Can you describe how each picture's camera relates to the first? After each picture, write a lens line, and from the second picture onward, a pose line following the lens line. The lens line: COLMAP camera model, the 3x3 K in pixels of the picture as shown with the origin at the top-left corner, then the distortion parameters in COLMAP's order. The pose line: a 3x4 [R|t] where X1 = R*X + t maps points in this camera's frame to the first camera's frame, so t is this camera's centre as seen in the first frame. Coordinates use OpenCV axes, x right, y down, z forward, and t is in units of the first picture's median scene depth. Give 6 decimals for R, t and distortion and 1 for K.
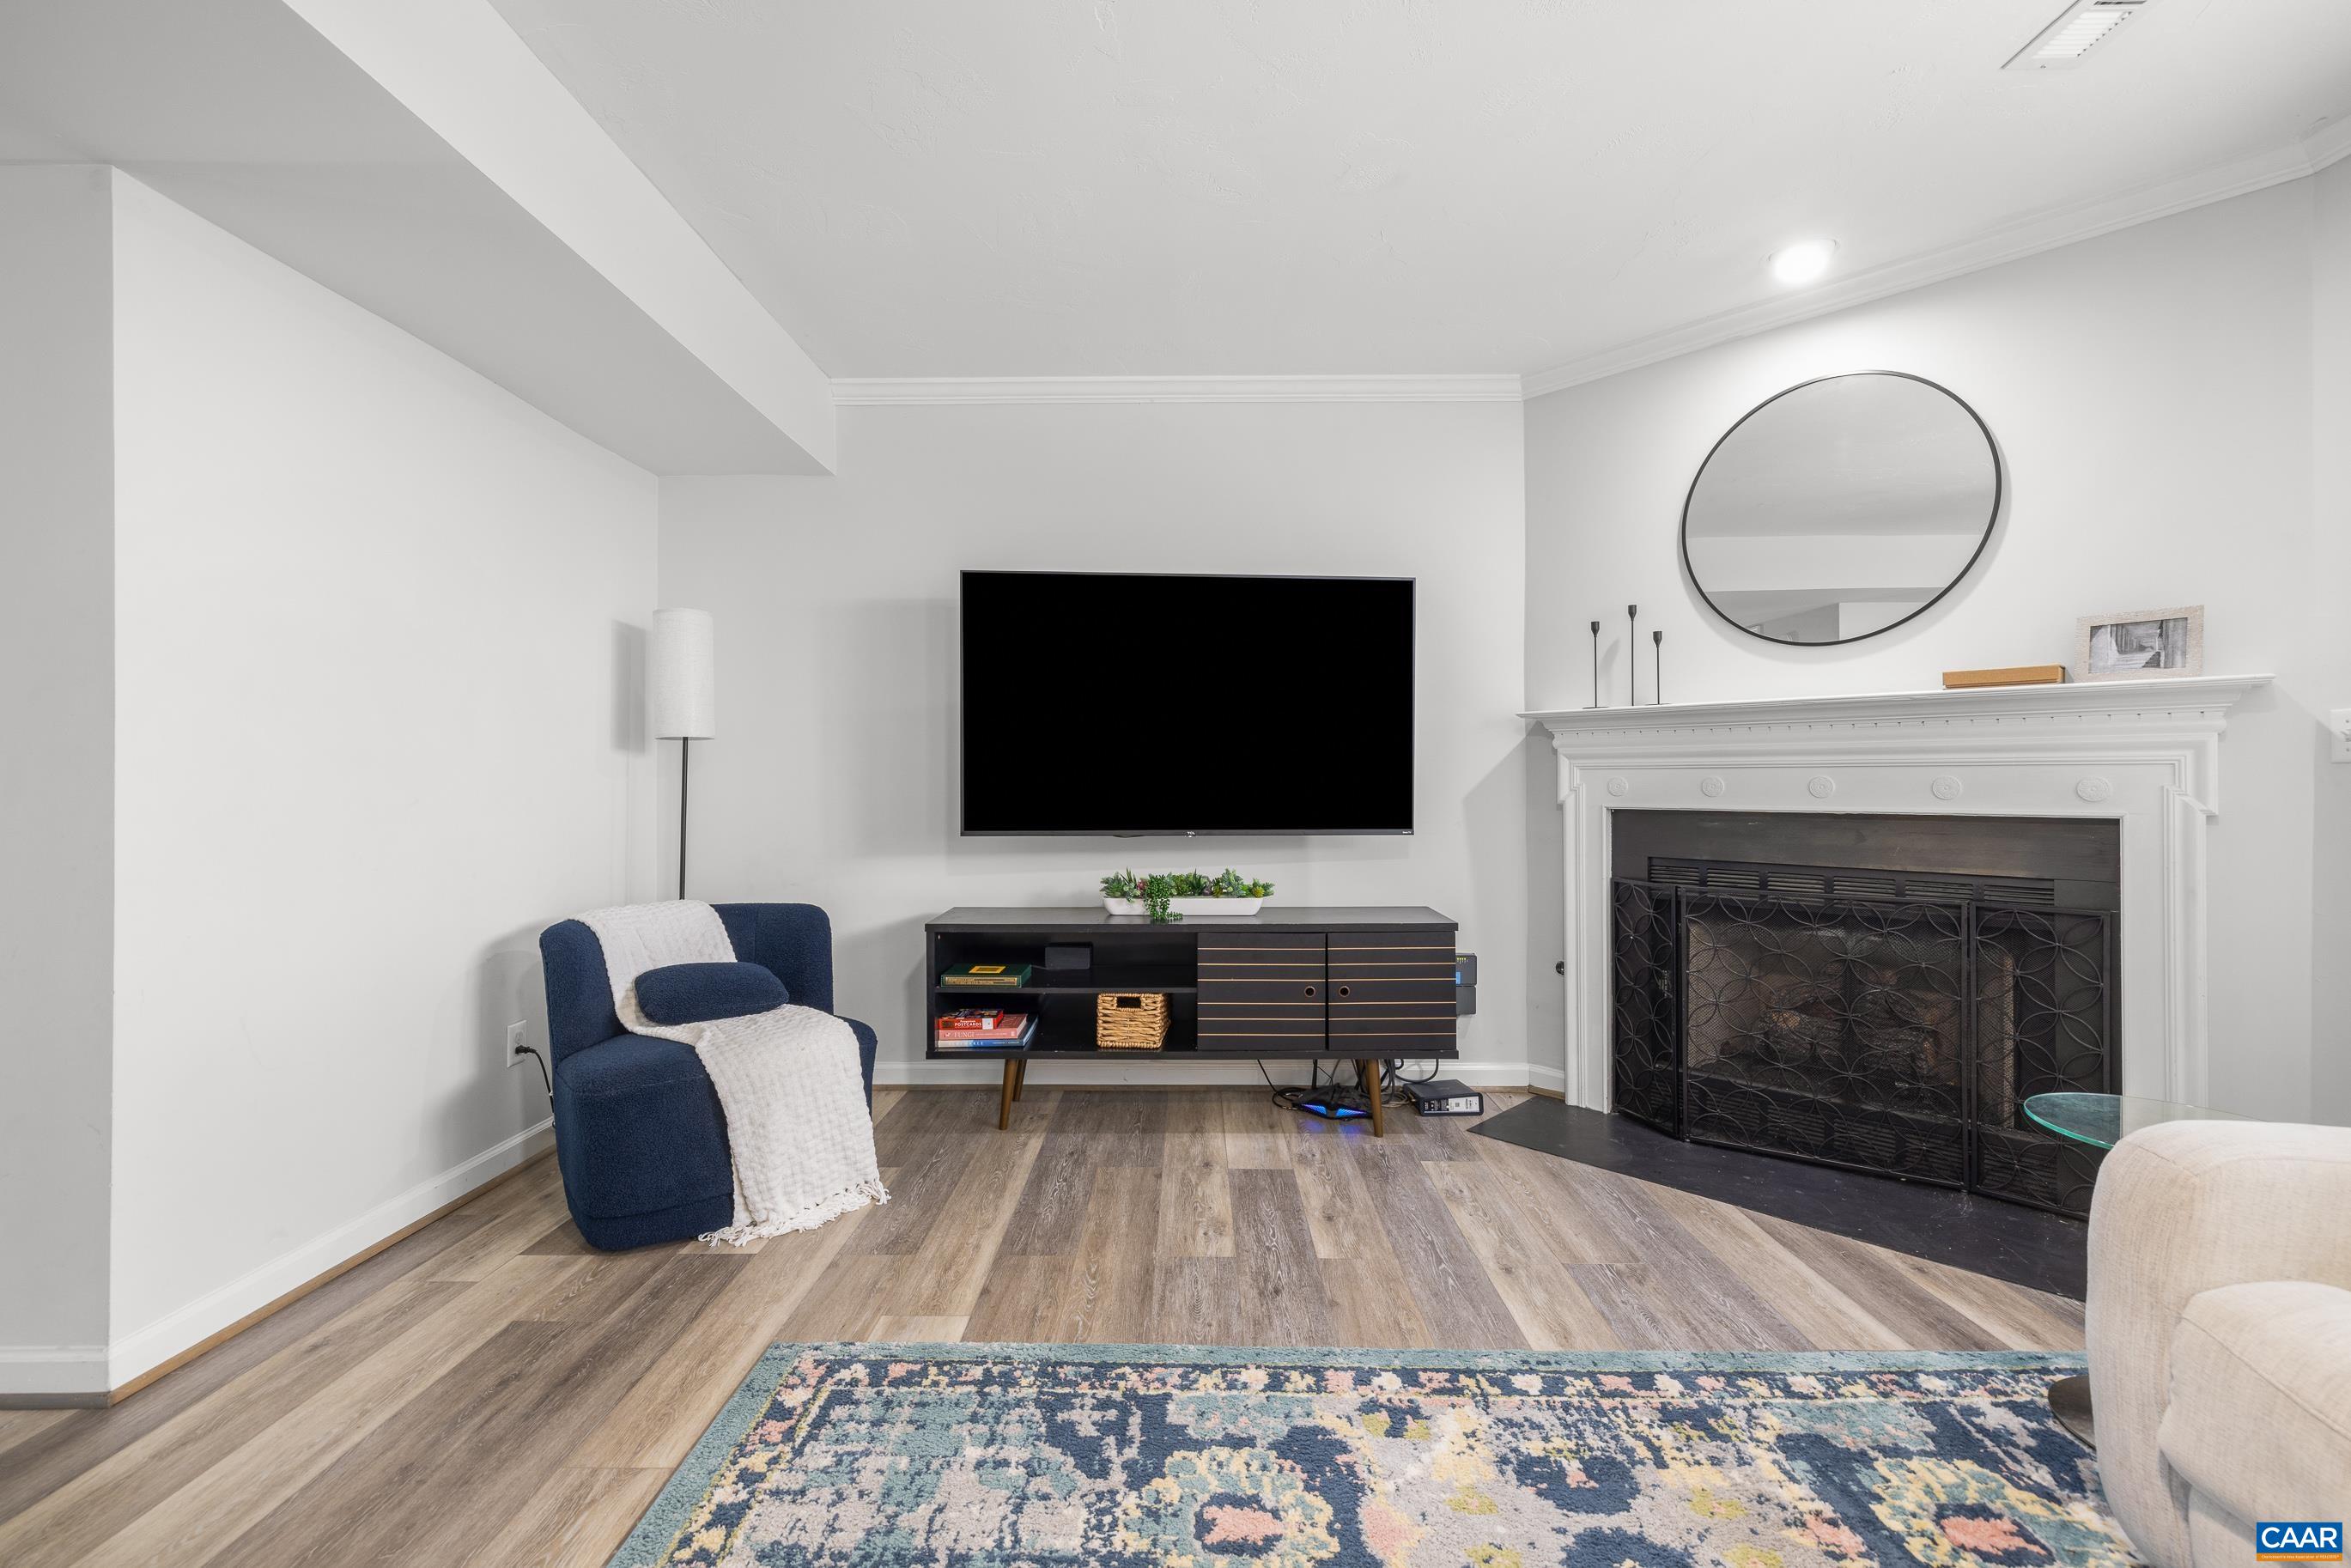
lens RADIAL K [[1021.2, 0, 1174.7], [0, 1021.2, 775.6], [0, 0, 1]] dist [0.004973, 0.000775]
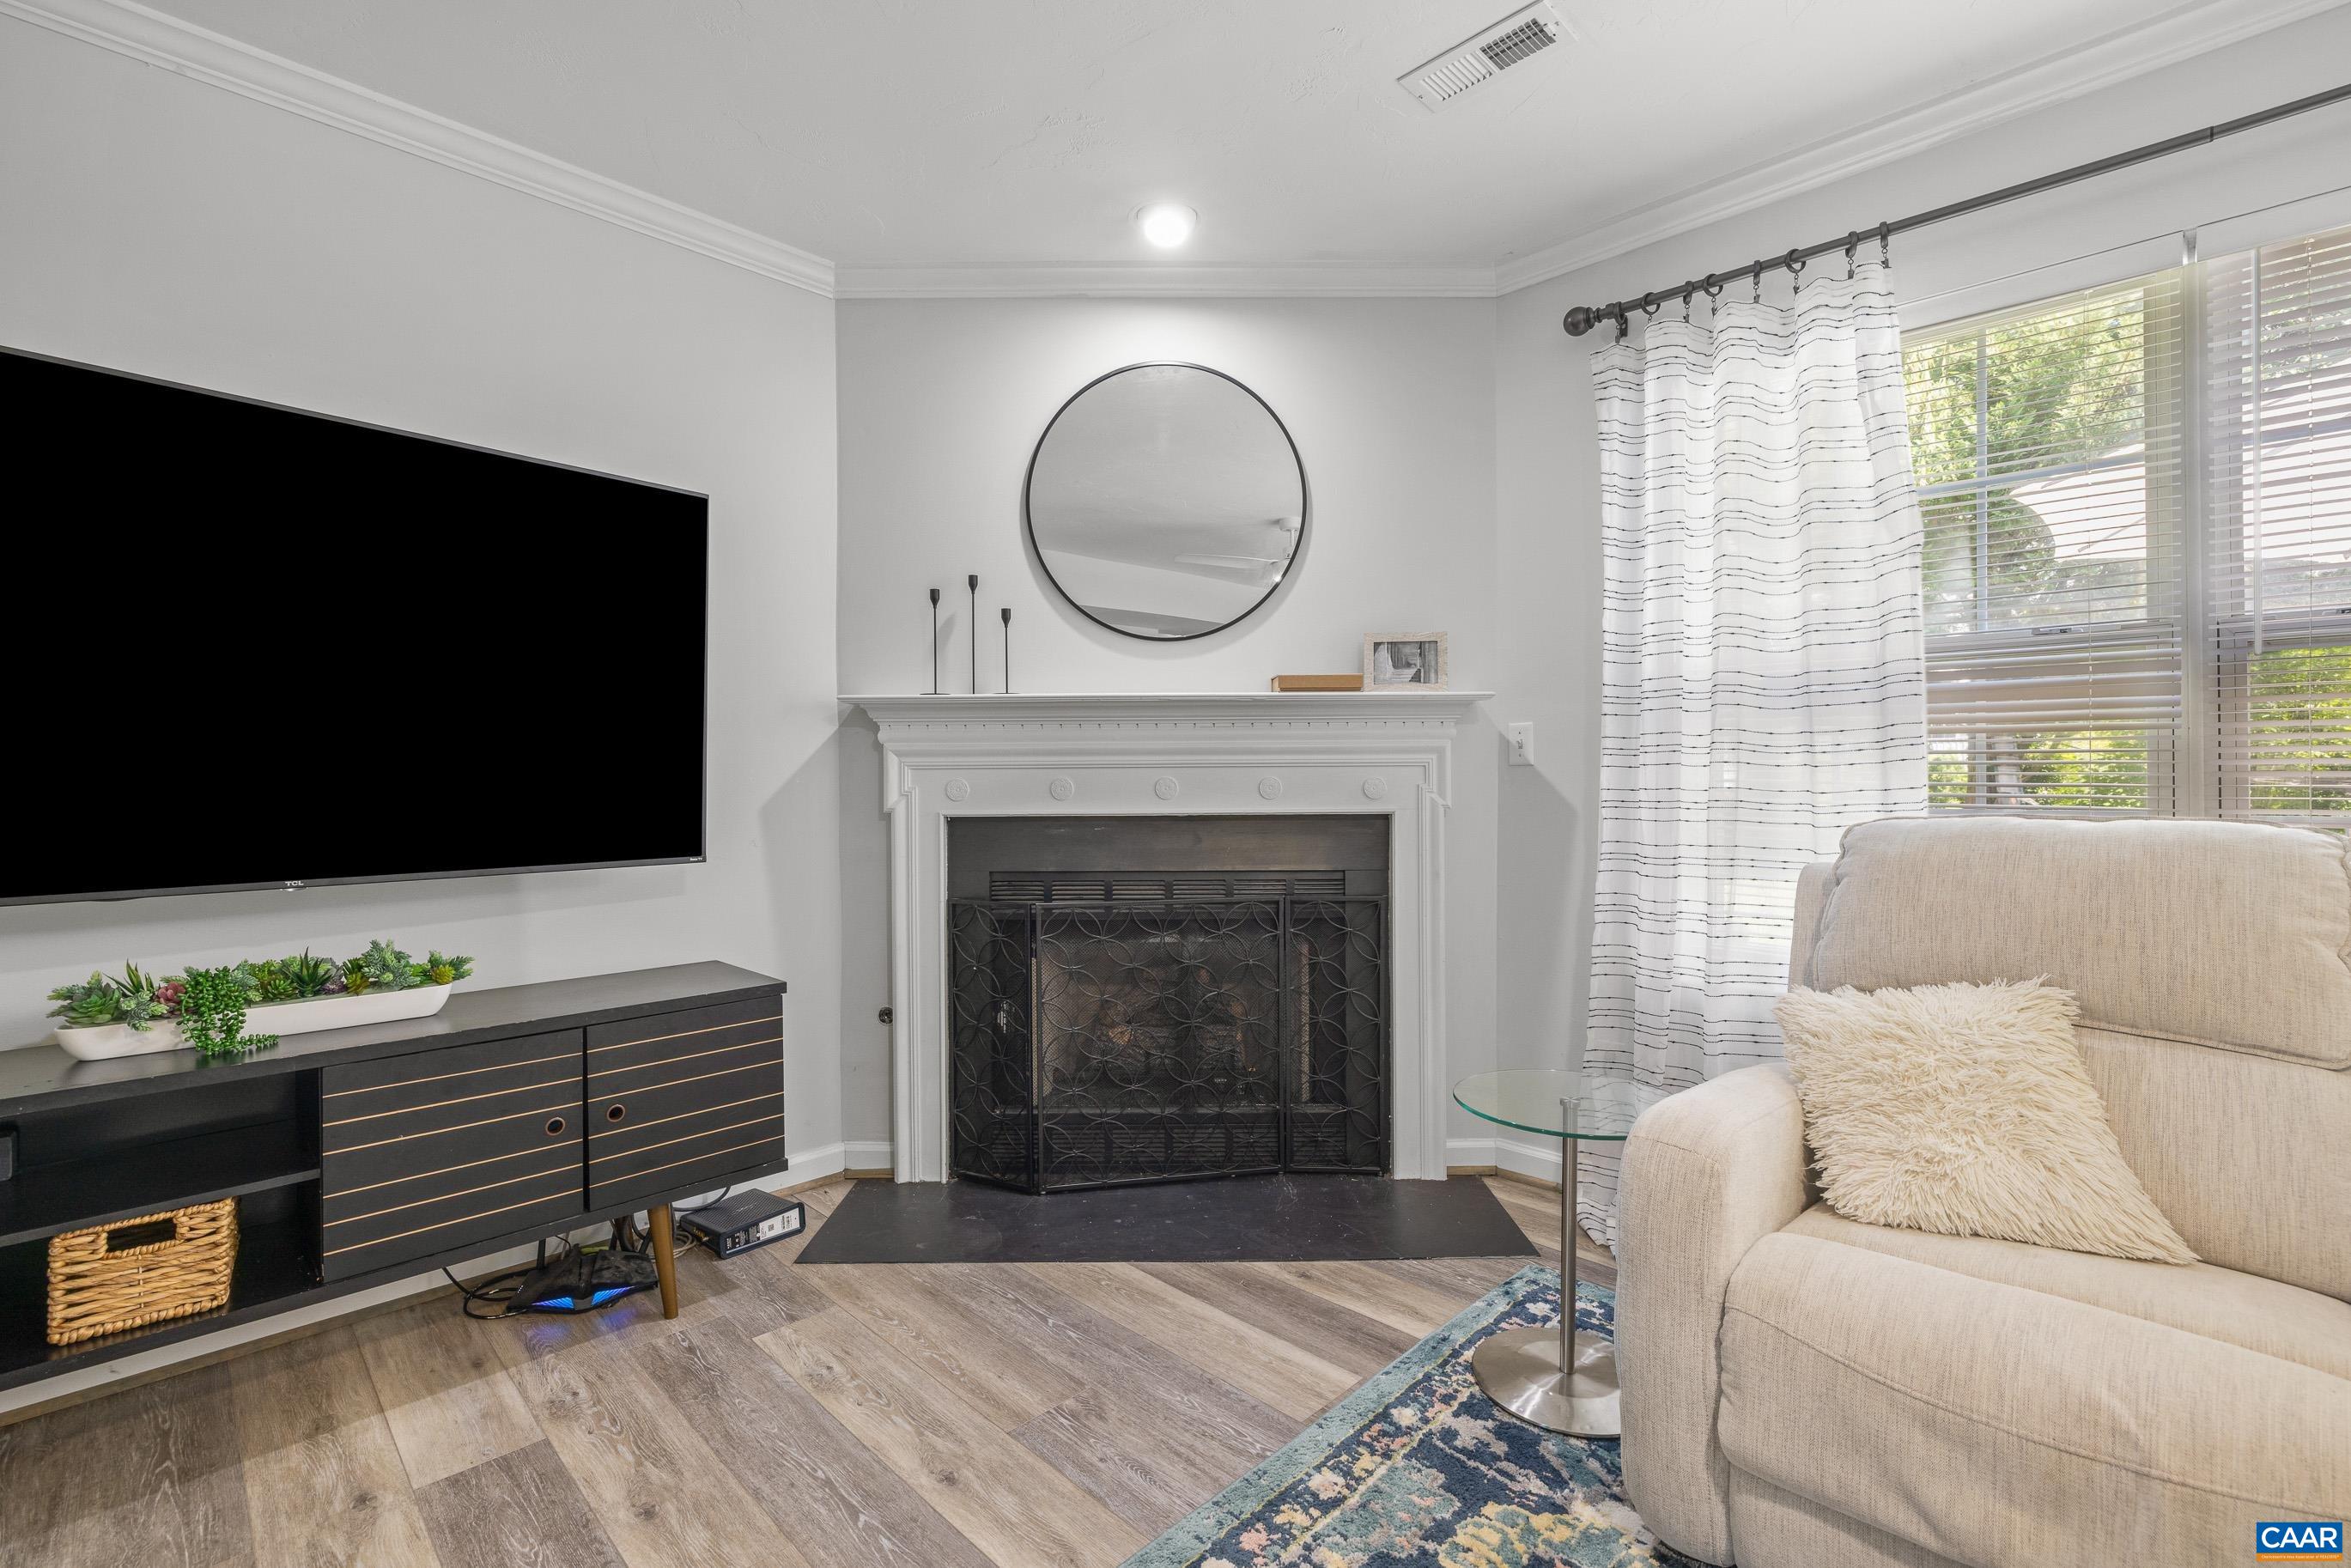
lens RADIAL K [[1041.6, 0, 1178.6], [0, 1041.6, 779.2], [0, 0, 1]] dist [-0.003915, 0.001413]
pose [[0.695914, -0.003151, 0.718118, -0.060075], [0.002933, 0.999995, 0.001546, 0.001112], [-0.718119, 0.001030, 0.695920, 0.304511]]
